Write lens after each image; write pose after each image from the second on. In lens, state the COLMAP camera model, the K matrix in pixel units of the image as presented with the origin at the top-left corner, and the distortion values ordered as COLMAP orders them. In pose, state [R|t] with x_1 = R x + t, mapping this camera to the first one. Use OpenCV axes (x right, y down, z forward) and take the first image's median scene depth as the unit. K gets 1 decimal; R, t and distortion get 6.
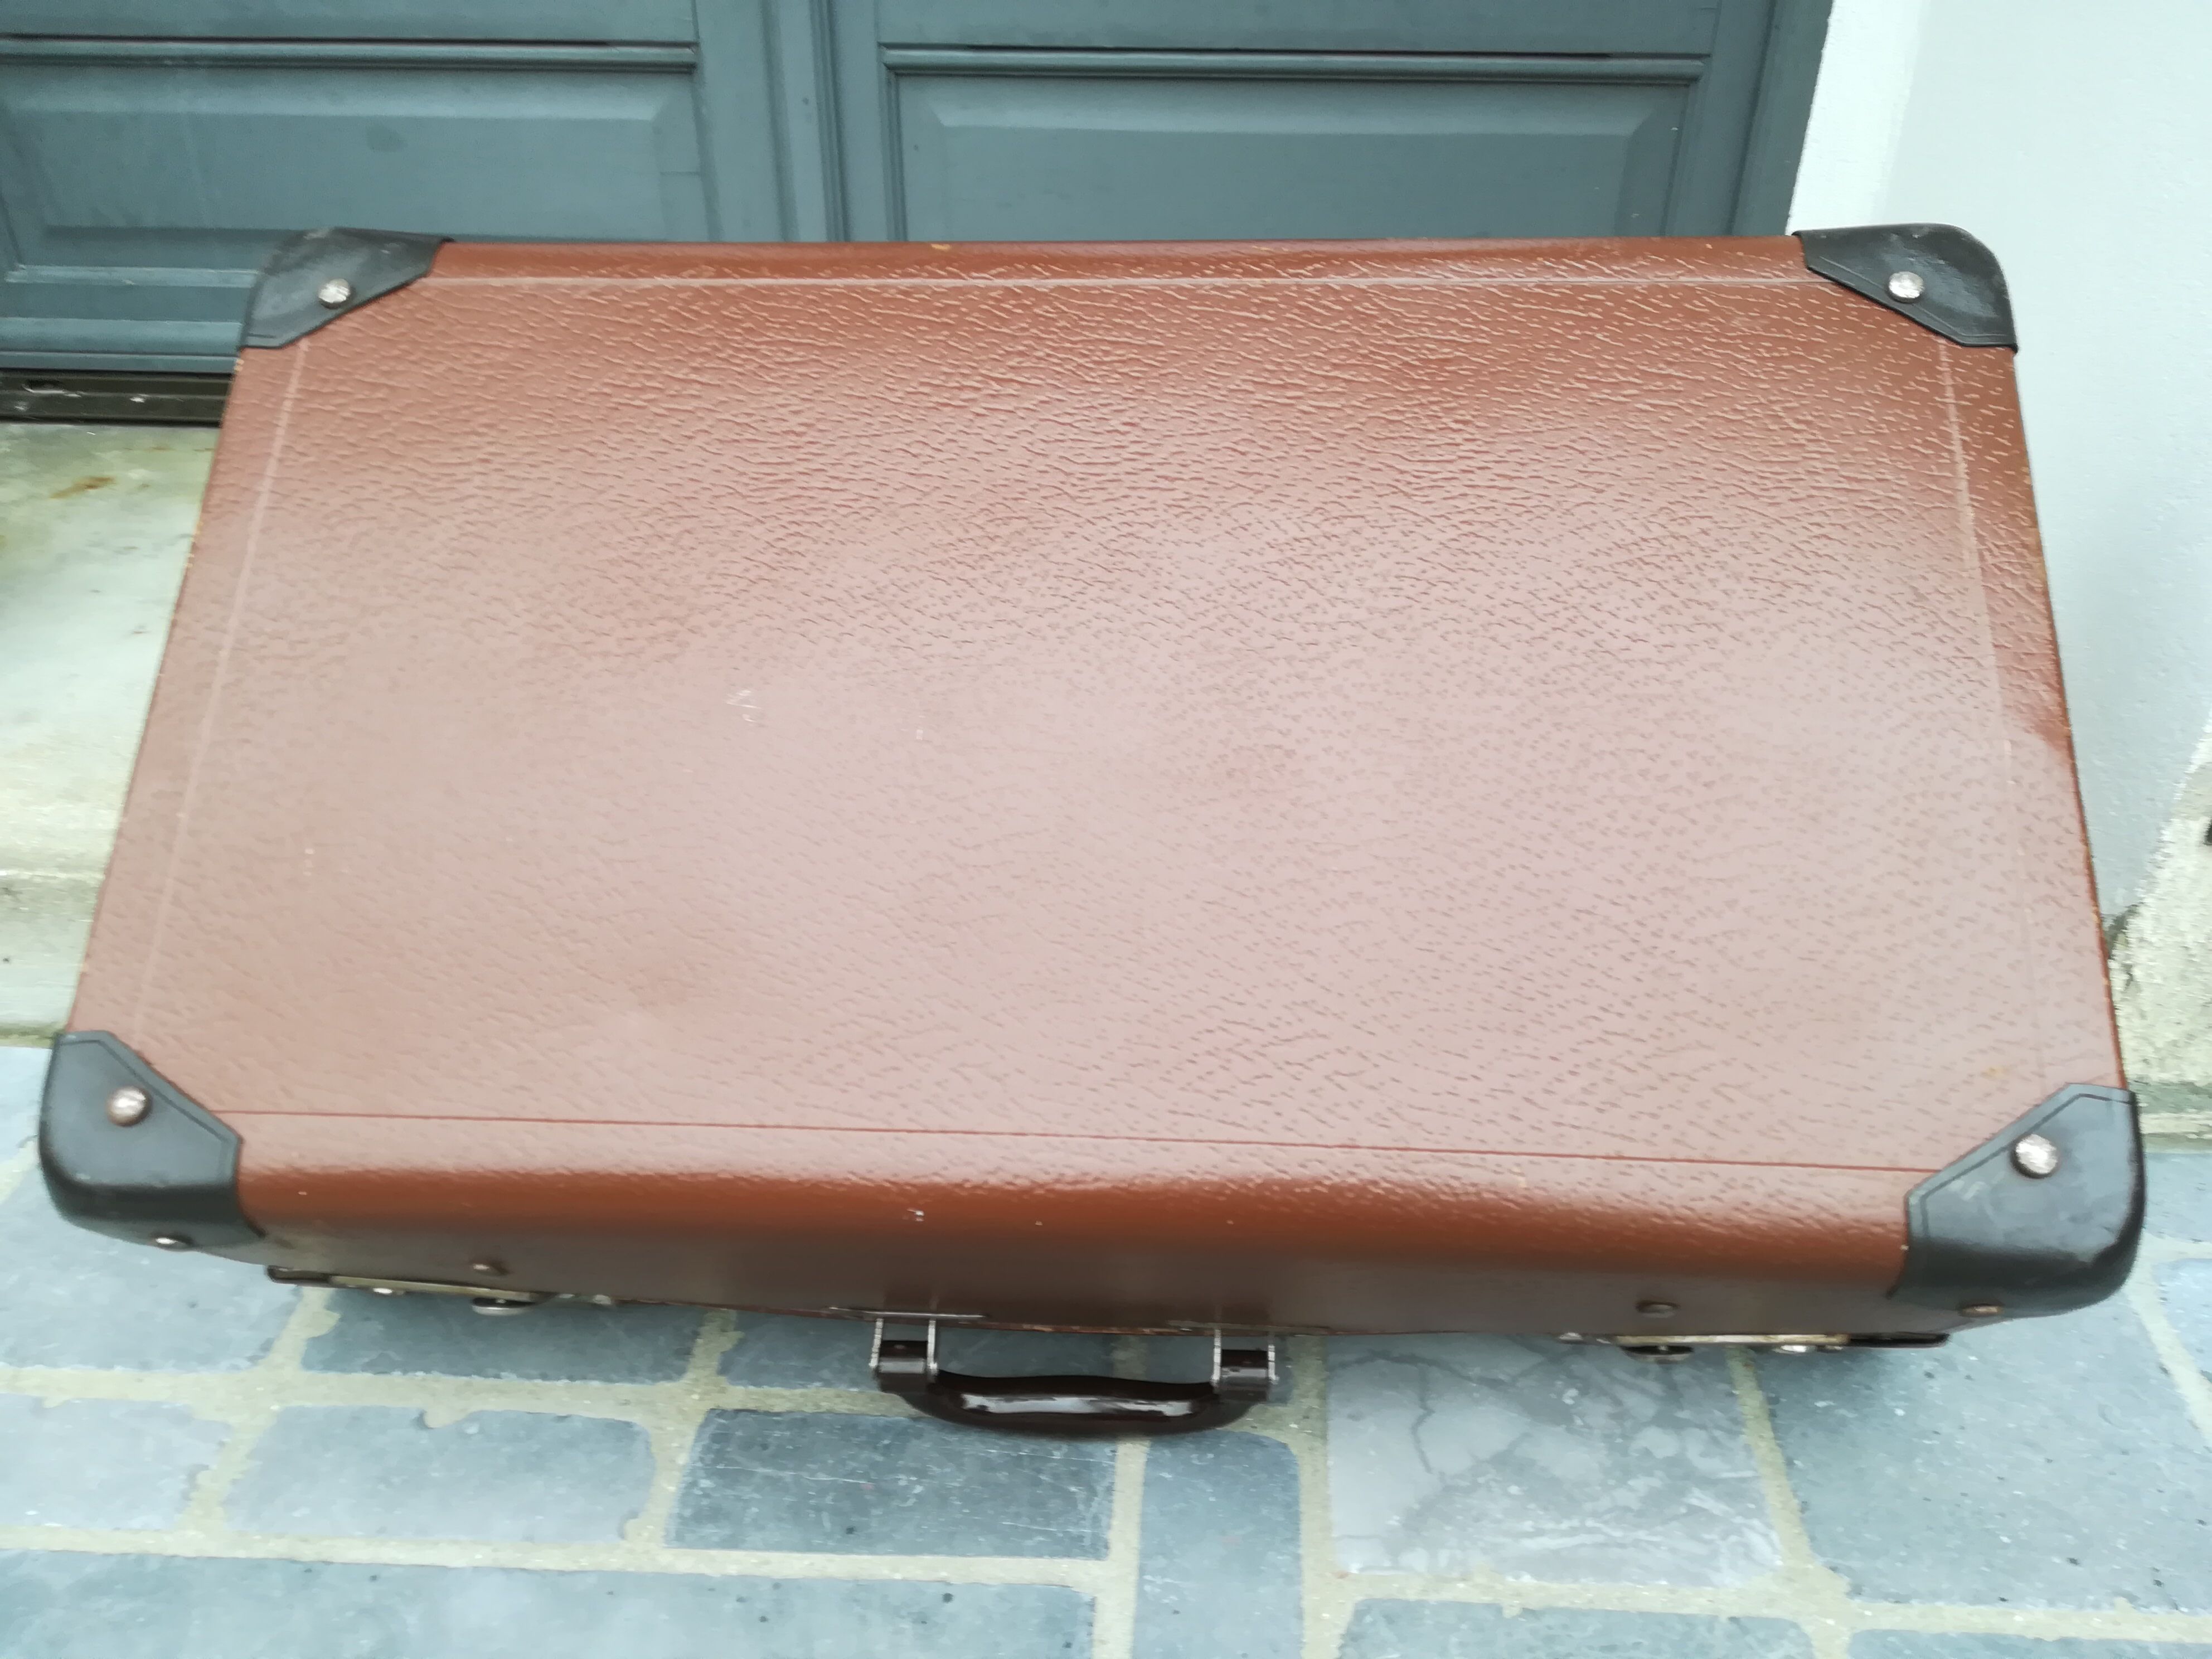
lens RADIAL K [[1735.0, 0, 1112.1], [0, 1735.0, 845.1], [0, 0, 1]] dist [0.015550, -0.036234]
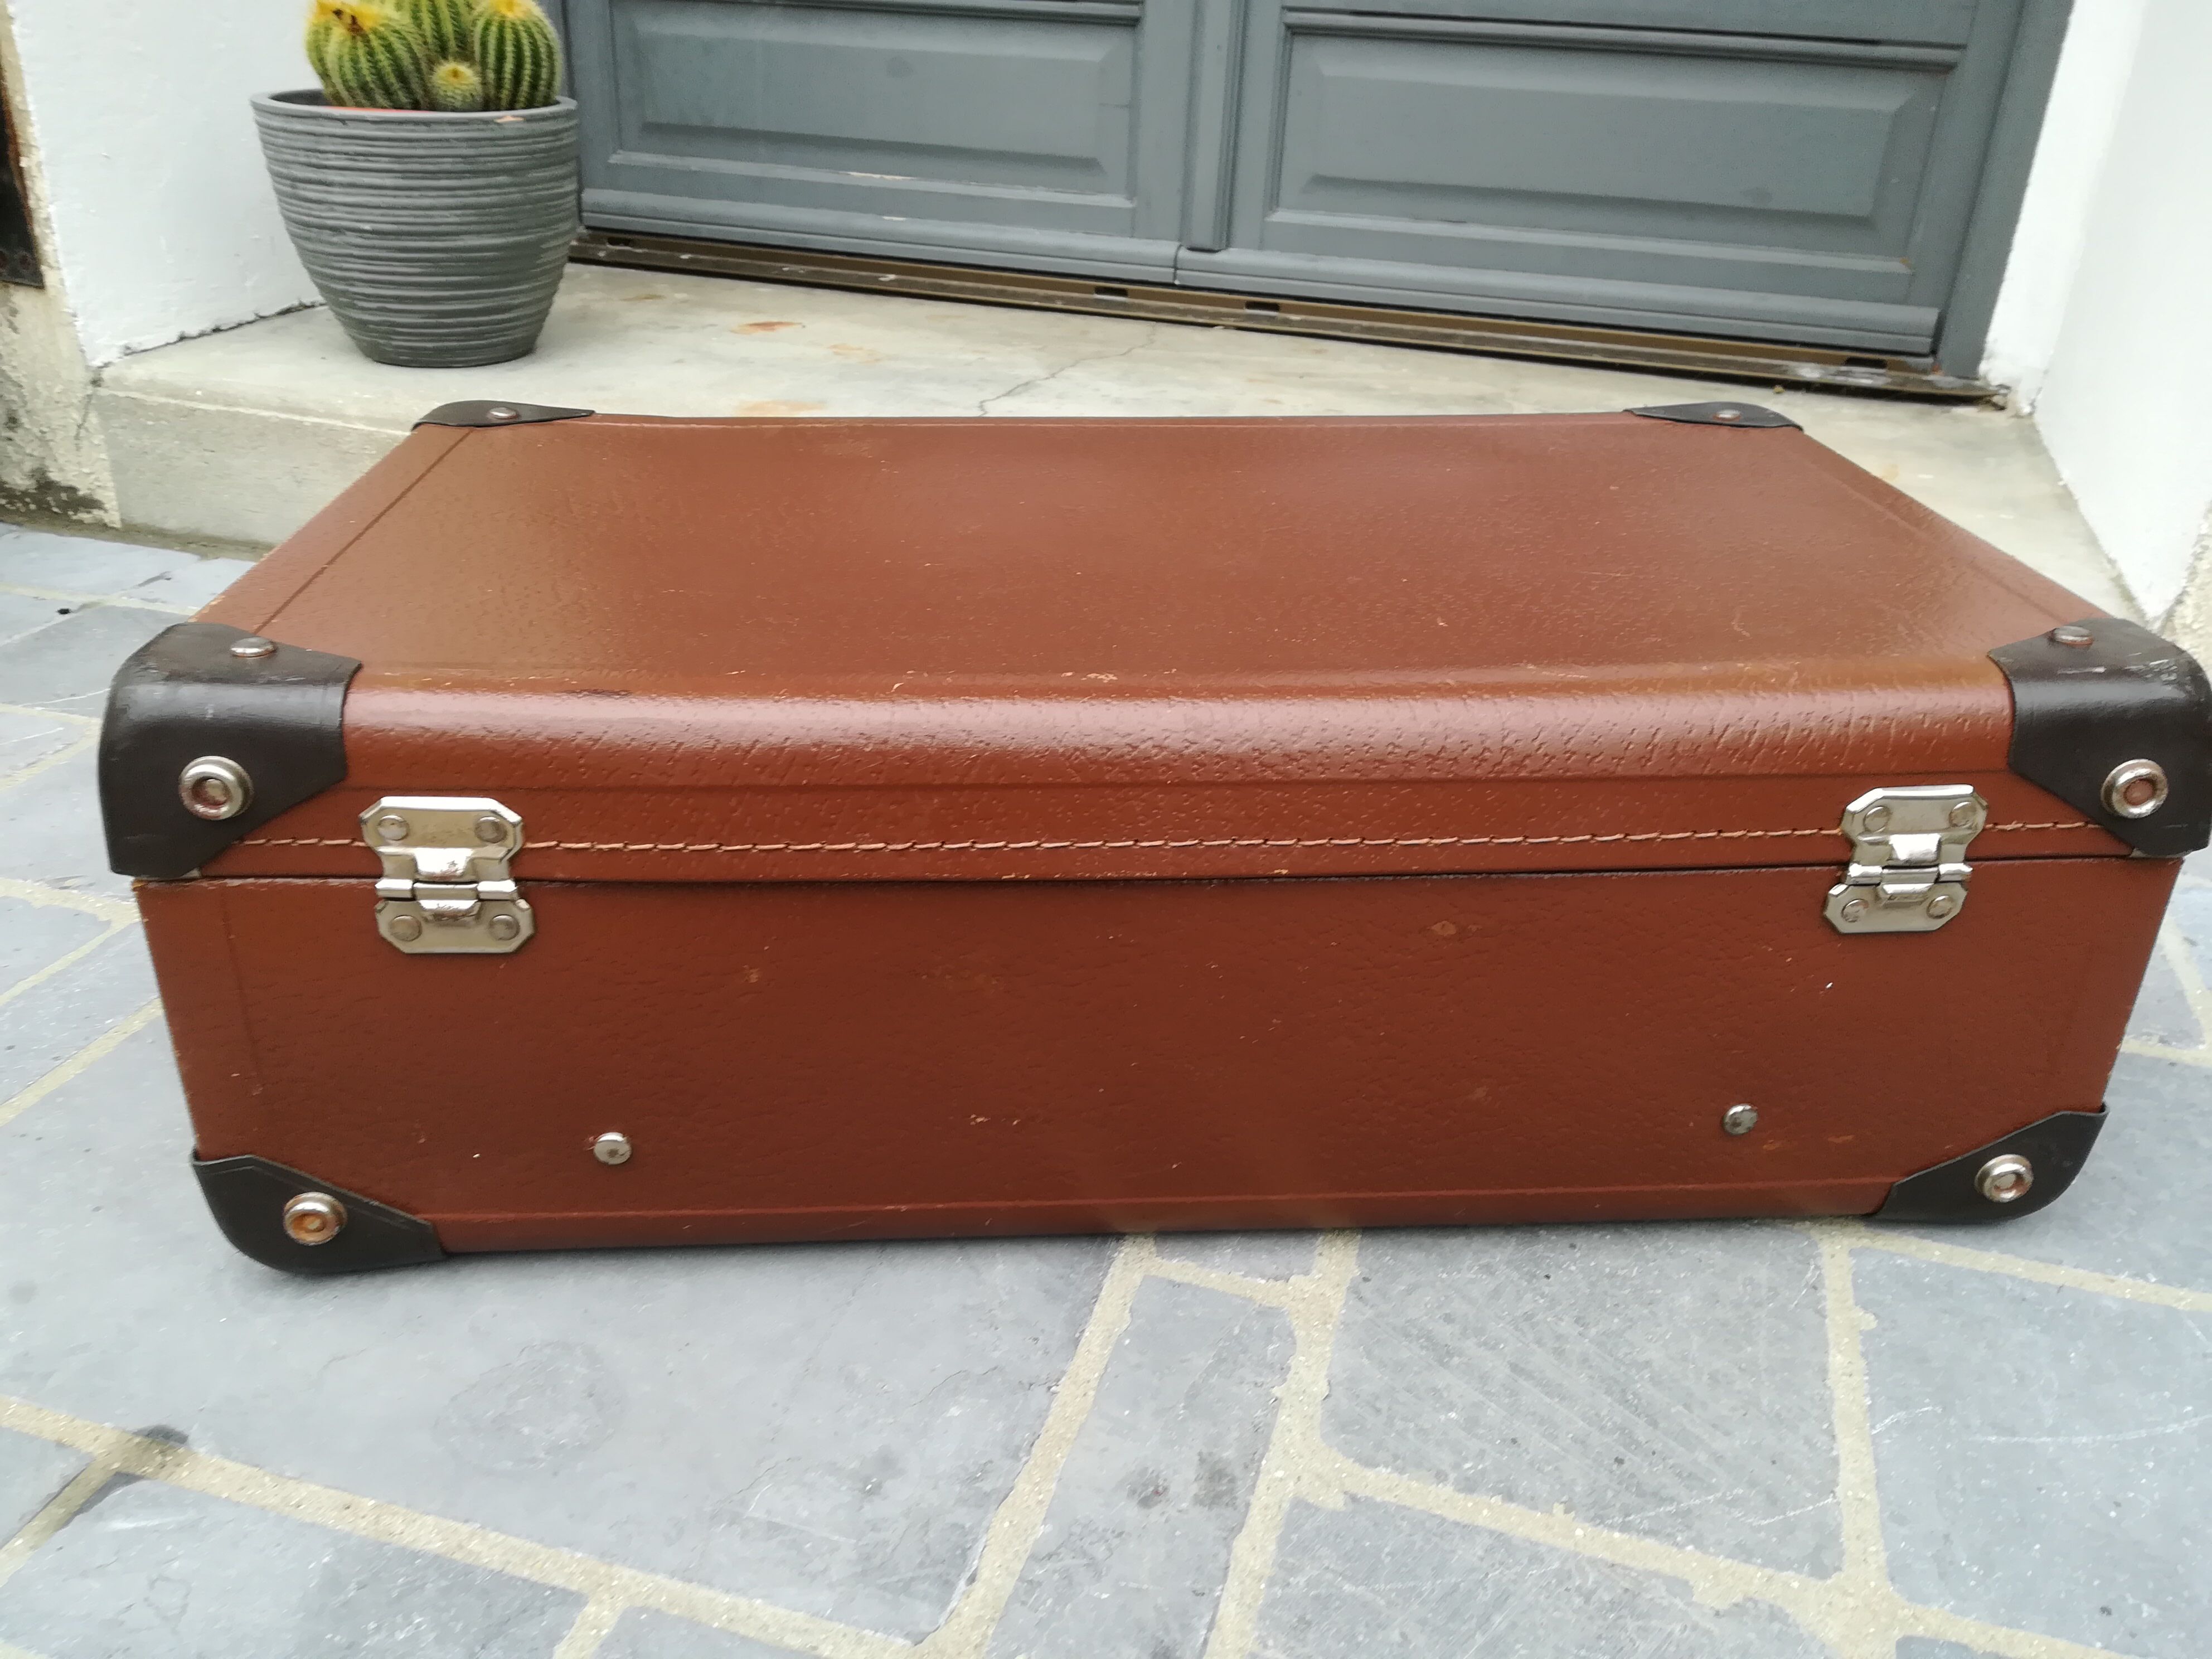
lens RADIAL K [[1735.0, 0, 1112.1], [0, 1735.0, 845.1], [0, 0, 1]] dist [0.015550, -0.036234]
pose [[0.973863, 0.136071, -0.181869, 0.063849], [-0.154078, 0.984061, -0.088794, 0.294906], [0.166887, 0.114495, 0.979306, -0.217319]]
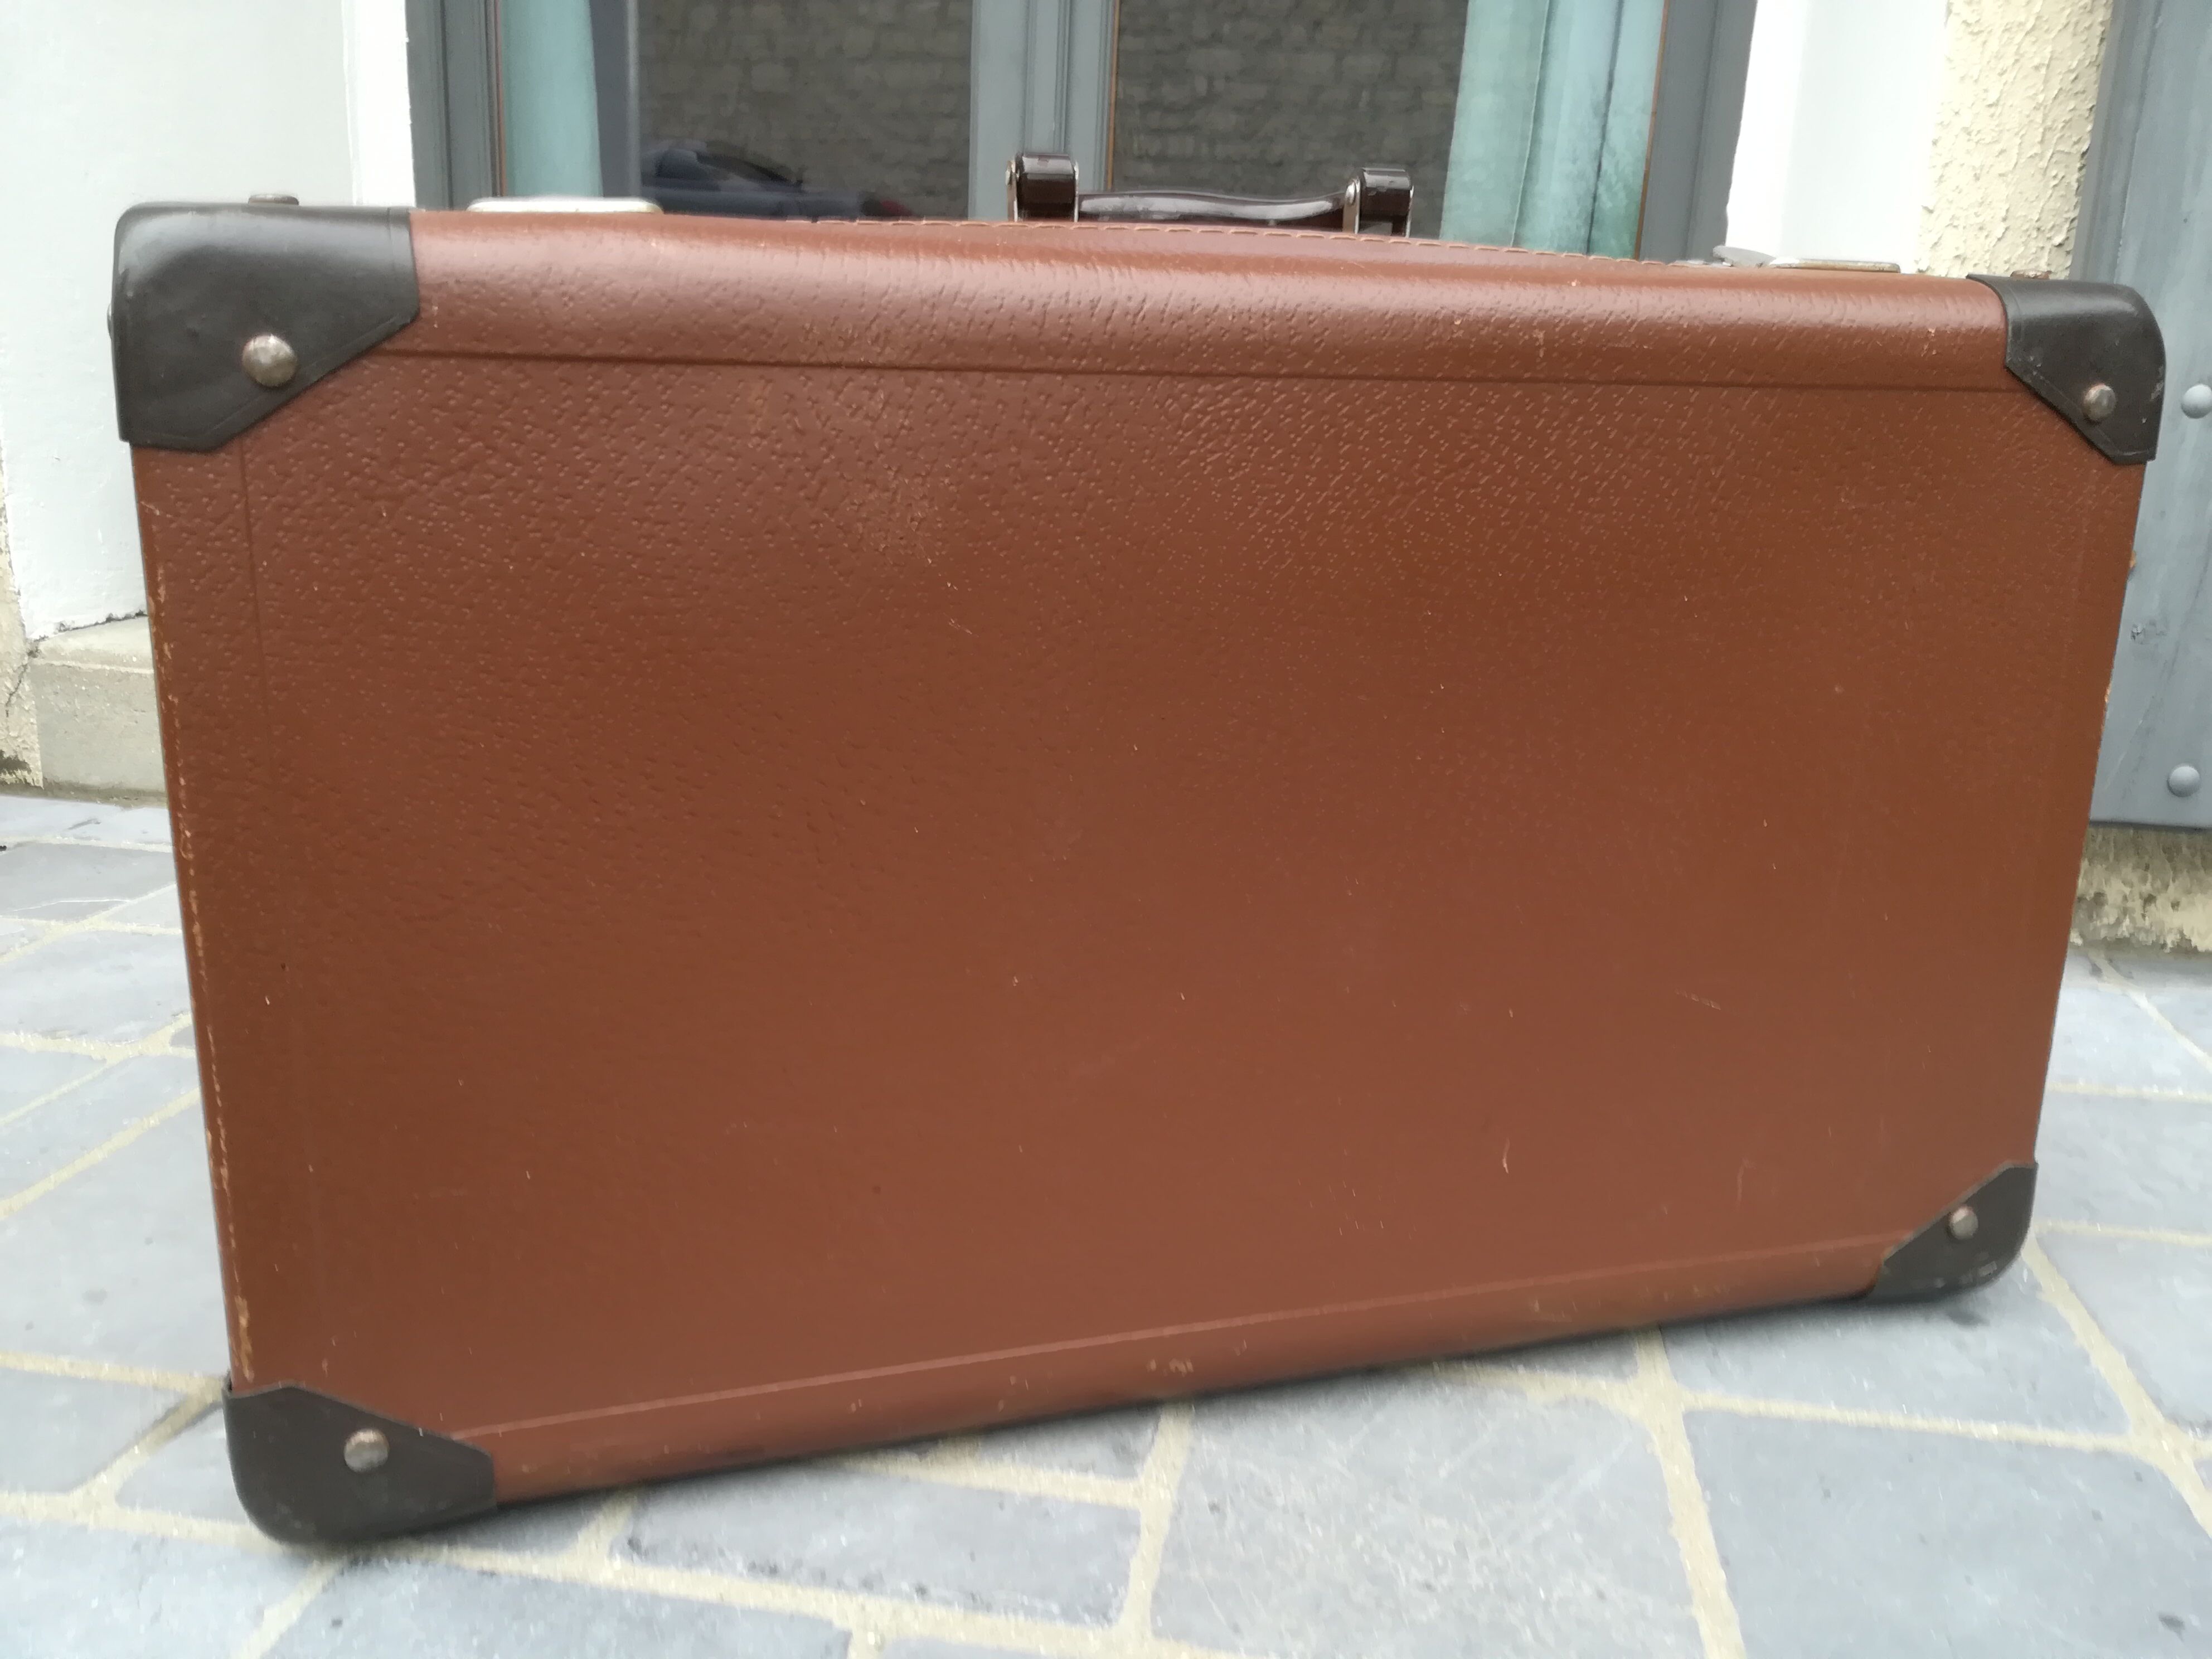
lens RADIAL K [[1735.0, 0, 1112.1], [0, 1735.0, 845.1], [0, 0, 1]] dist [0.015550, -0.036234]
pose [[0.993602, 0.065924, -0.091703, 0.059402], [-0.090743, 0.949391, -0.300704, 0.440219], [0.067238, 0.307101, 0.949299, -0.343302]]
